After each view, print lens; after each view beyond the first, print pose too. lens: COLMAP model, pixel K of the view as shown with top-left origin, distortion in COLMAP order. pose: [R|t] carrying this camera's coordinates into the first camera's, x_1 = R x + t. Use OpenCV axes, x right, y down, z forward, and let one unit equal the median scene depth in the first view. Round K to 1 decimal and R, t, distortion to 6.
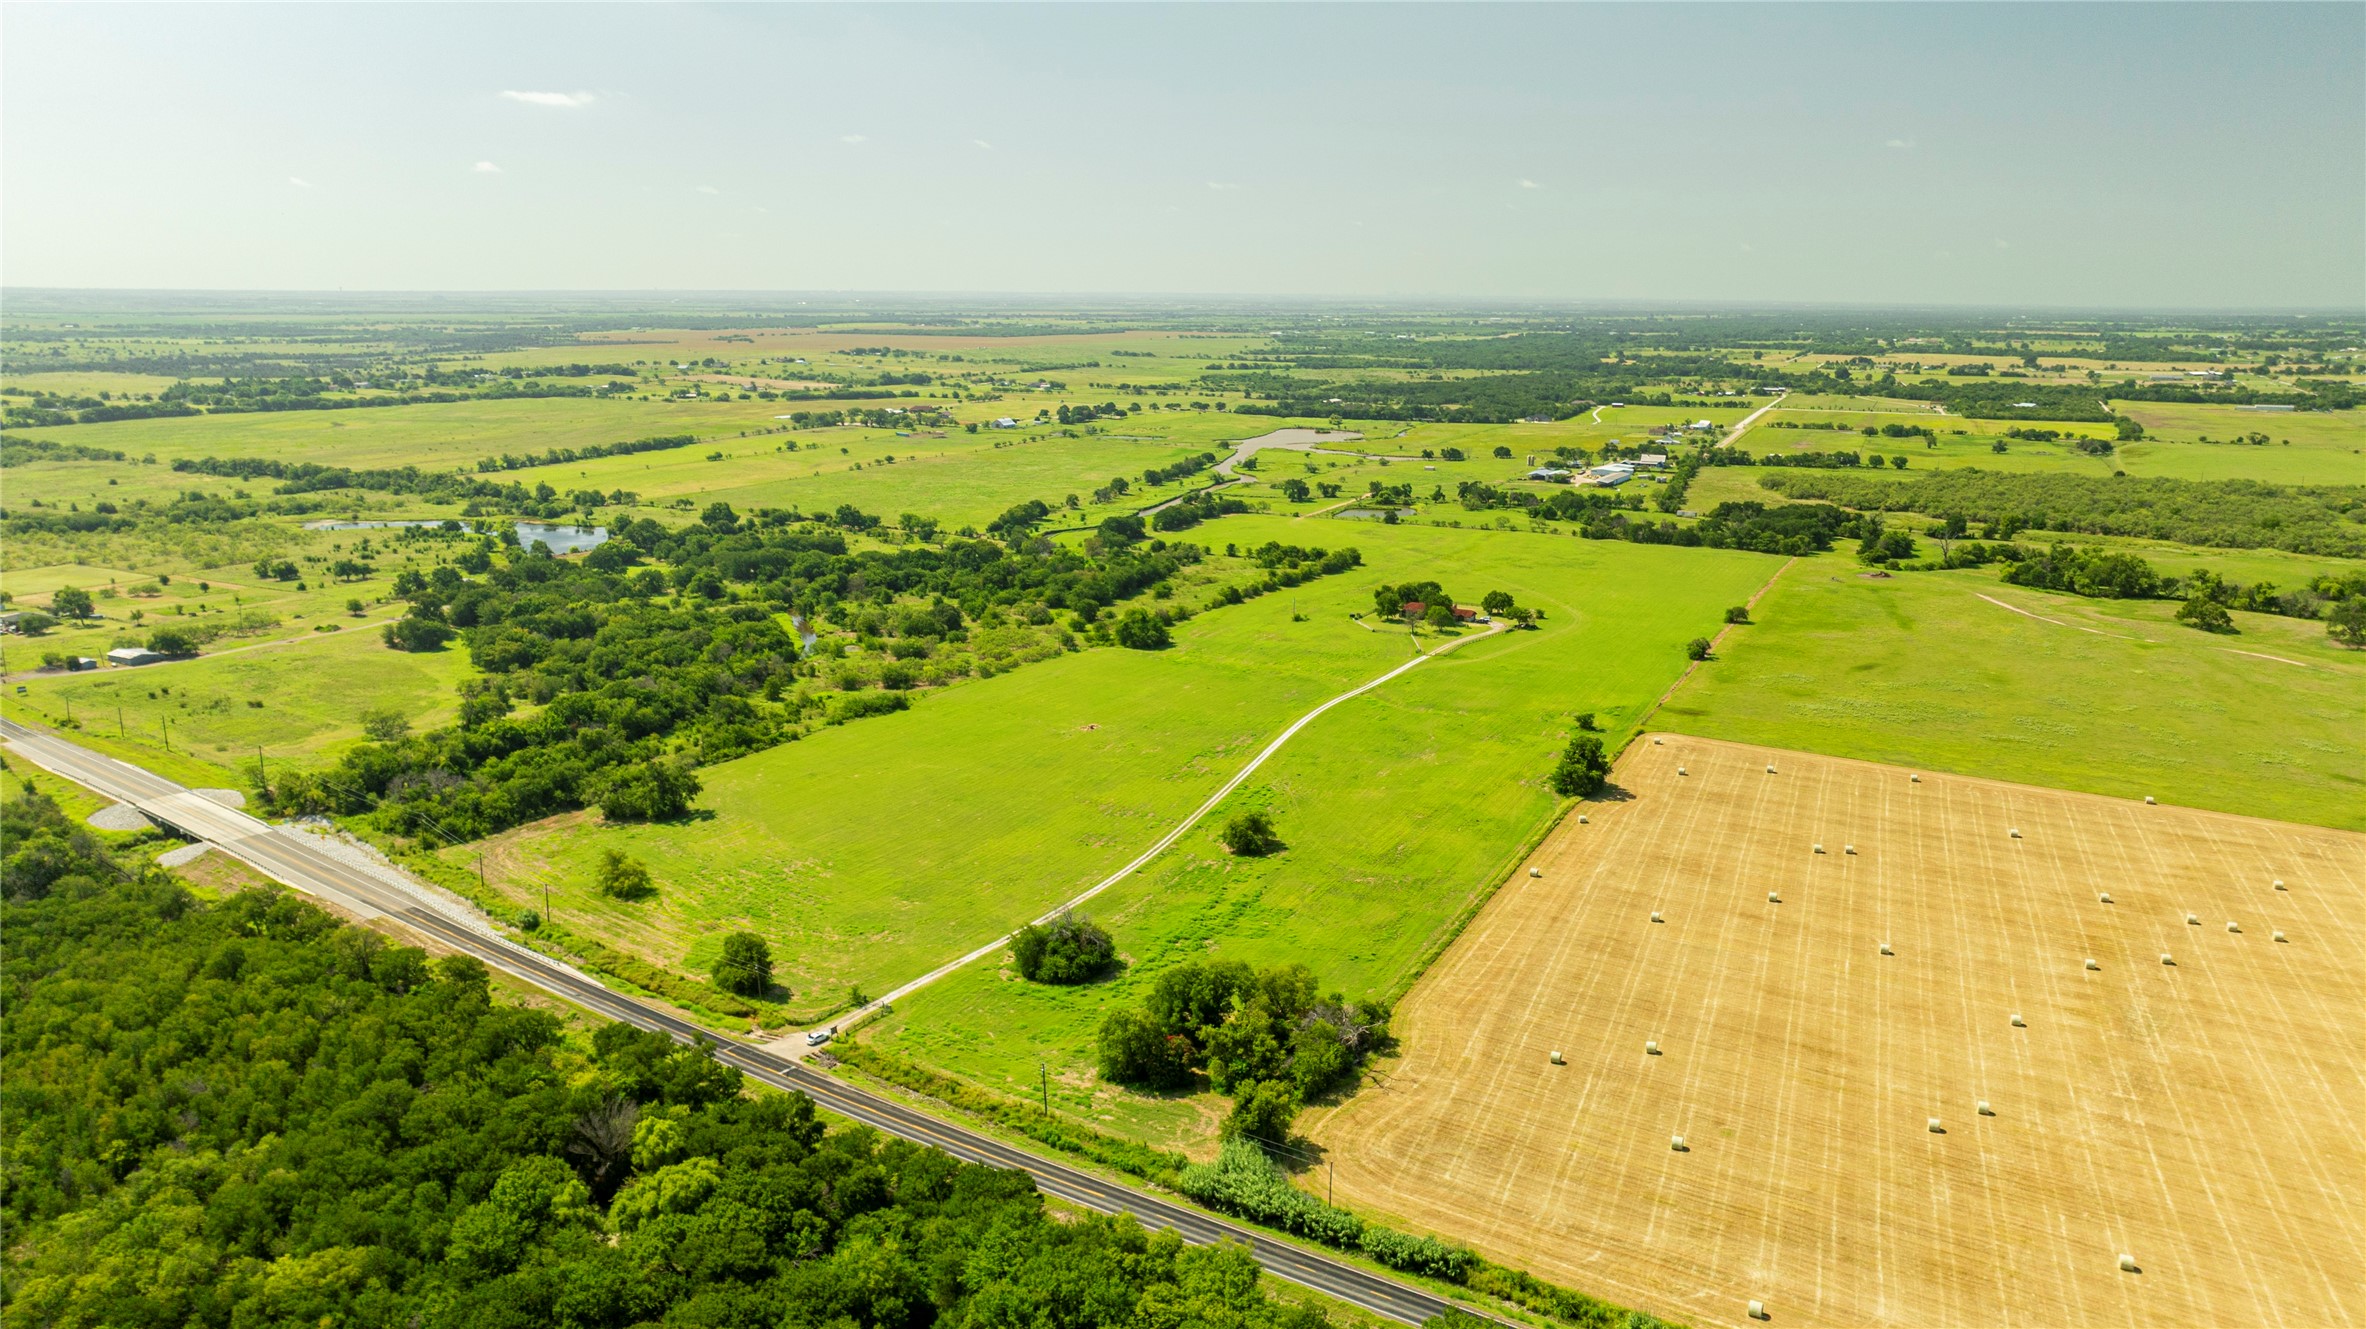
lens RADIAL K [[1667.7, 0, 1181.0], [0, 1667.7, 662.9], [0, 0, 1]] dist [-0.030841, 0.027806]
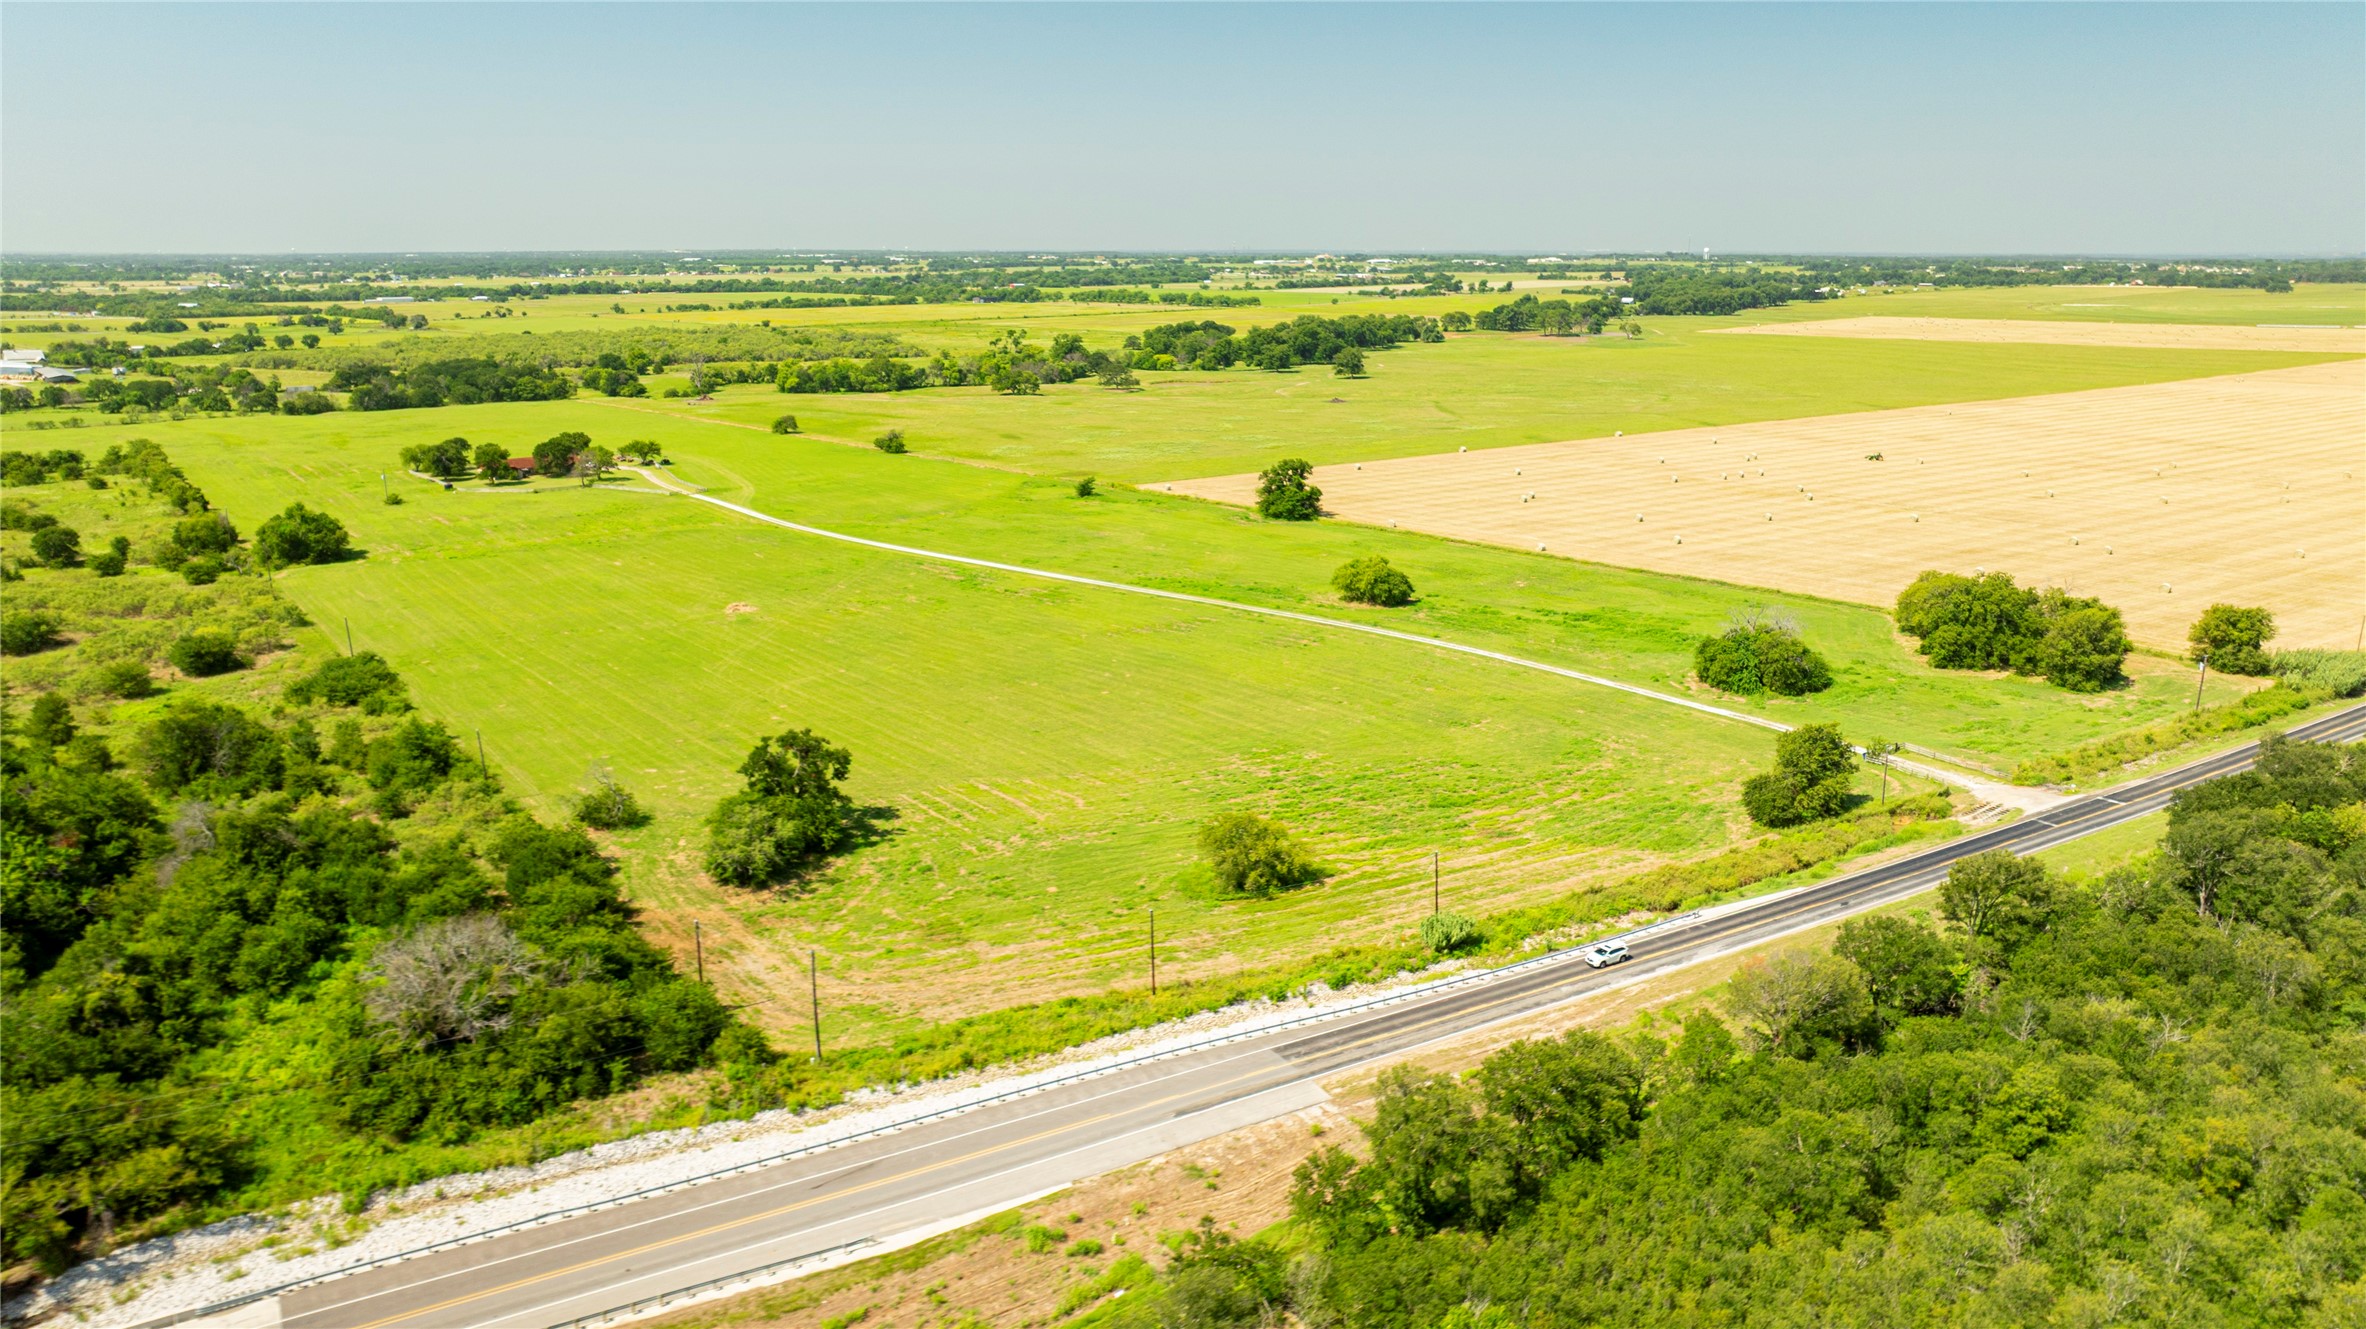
lens RADIAL K [[1667.7, 0, 1200.5], [0, 1667.7, 661.1], [0, 0, 1]] dist [-0.030841, 0.027806]
pose [[0.355277, -0.229867, 0.906057, -0.698221], [0.204984, 0.964858, 0.164407, -0.011686], [-0.912008, 0.127317, 0.389911, 0.729010]]
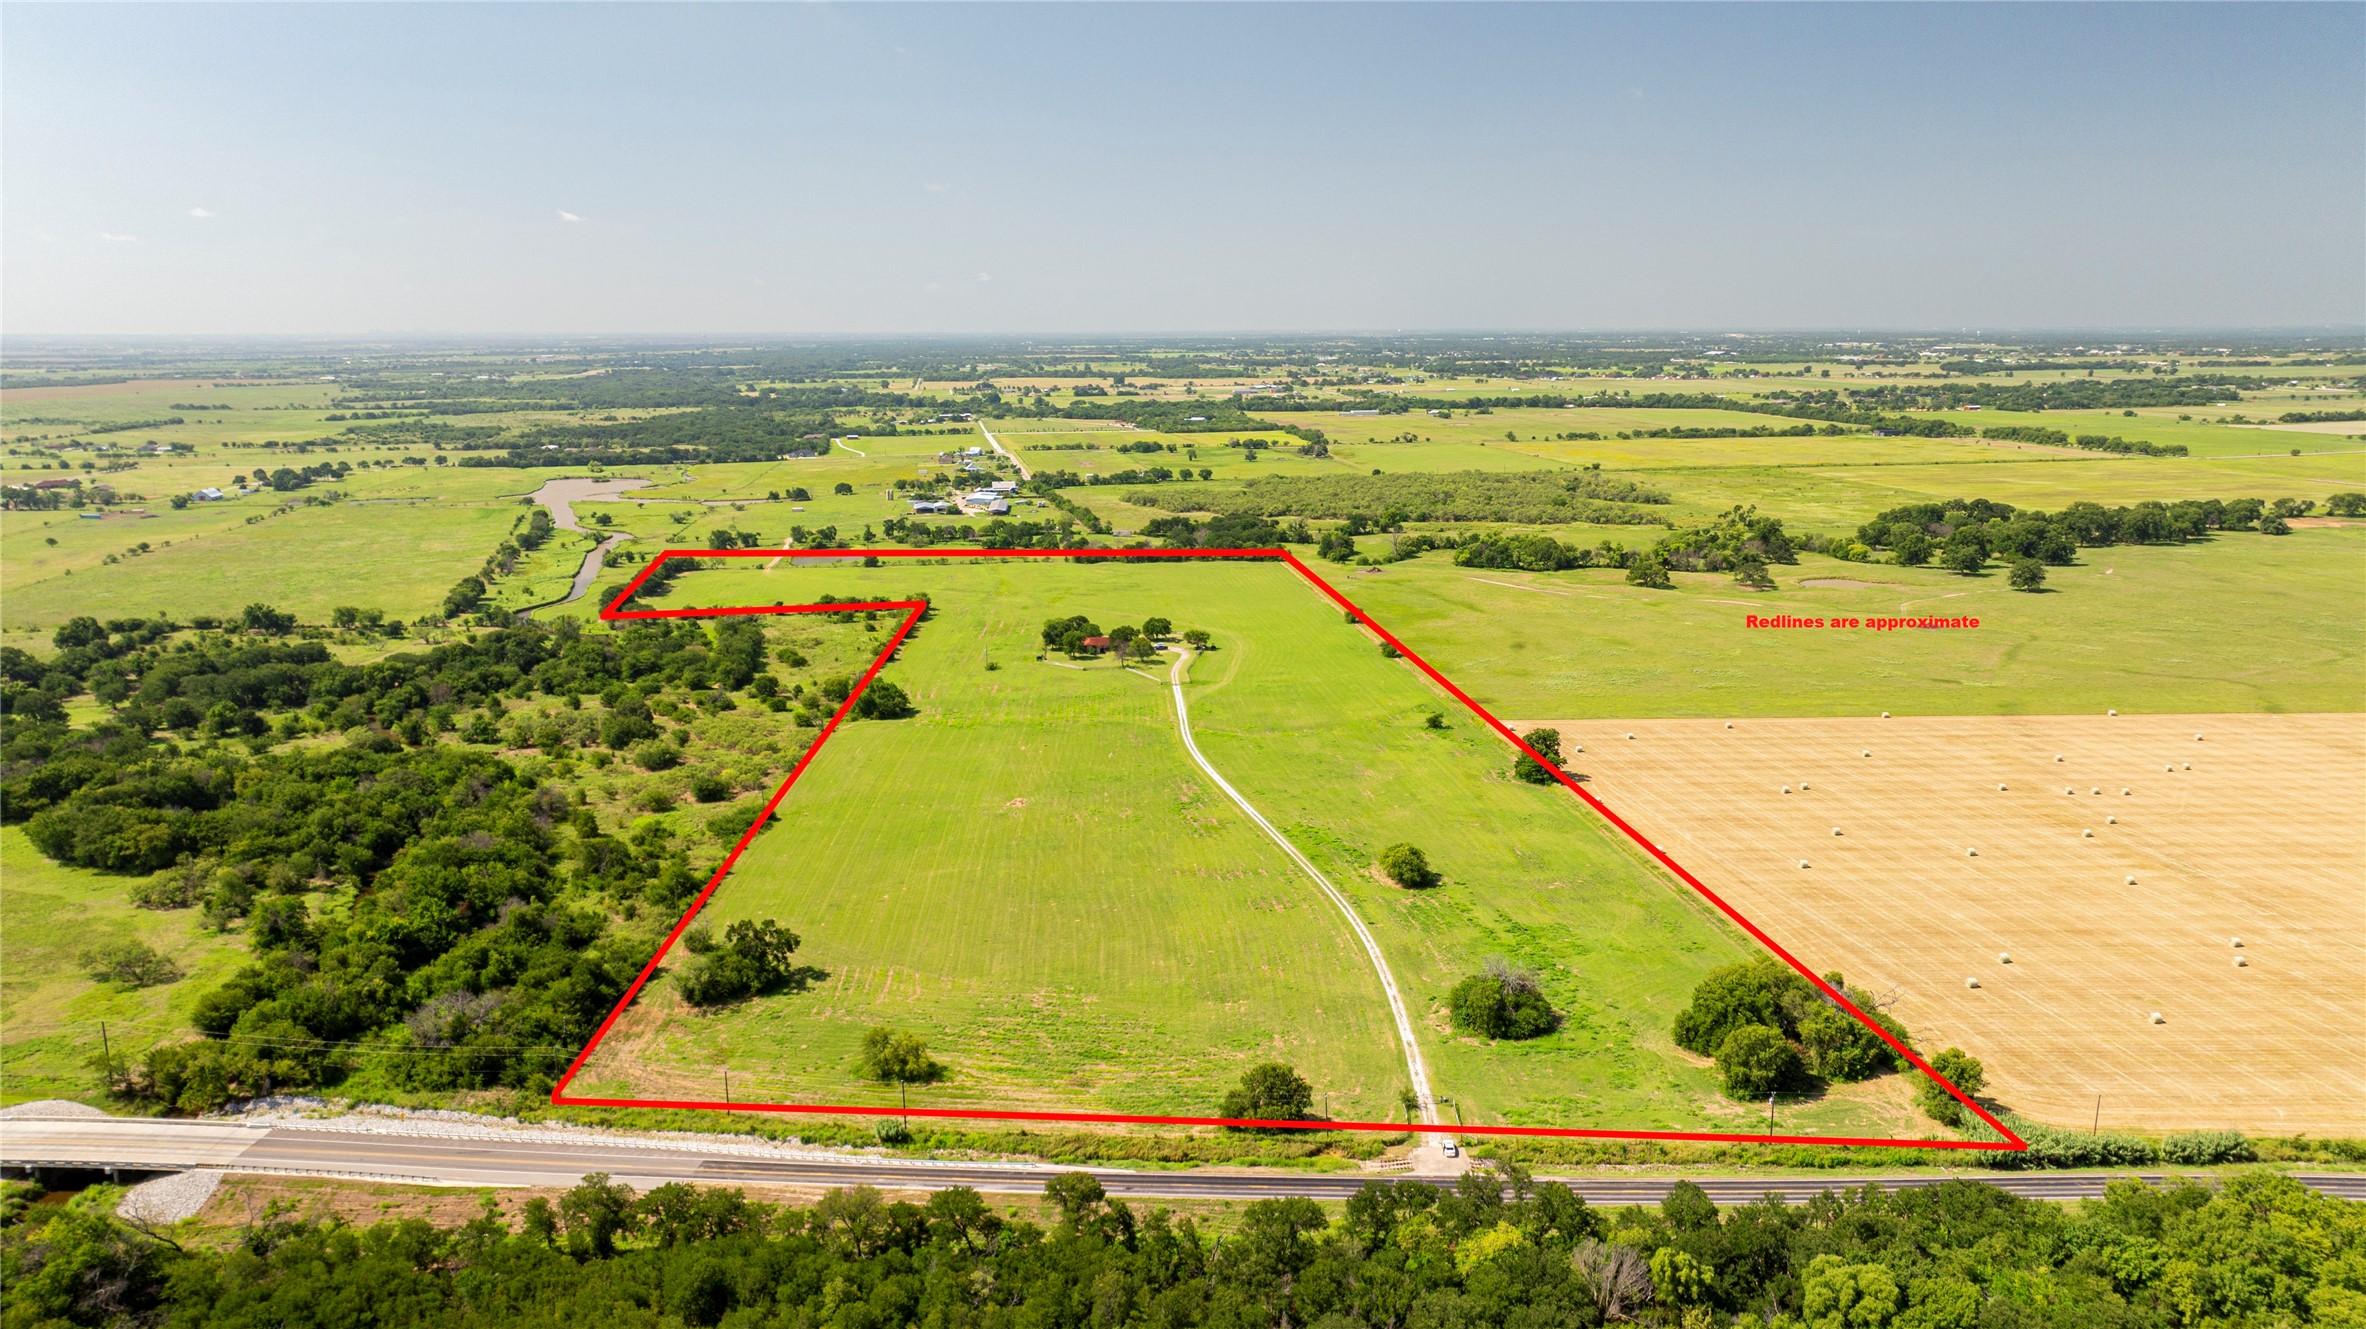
lens RADIAL K [[1667.7, 0, 1192.4], [0, 1667.7, 655.1], [0, 0, 1]] dist [-0.030841, 0.027806]
pose [[0.834926, -0.116703, 0.537846, -0.561712], [0.129535, 0.991475, 0.014049, -0.051386], [-0.534901, 0.057940, 0.842926, 0.208048]]
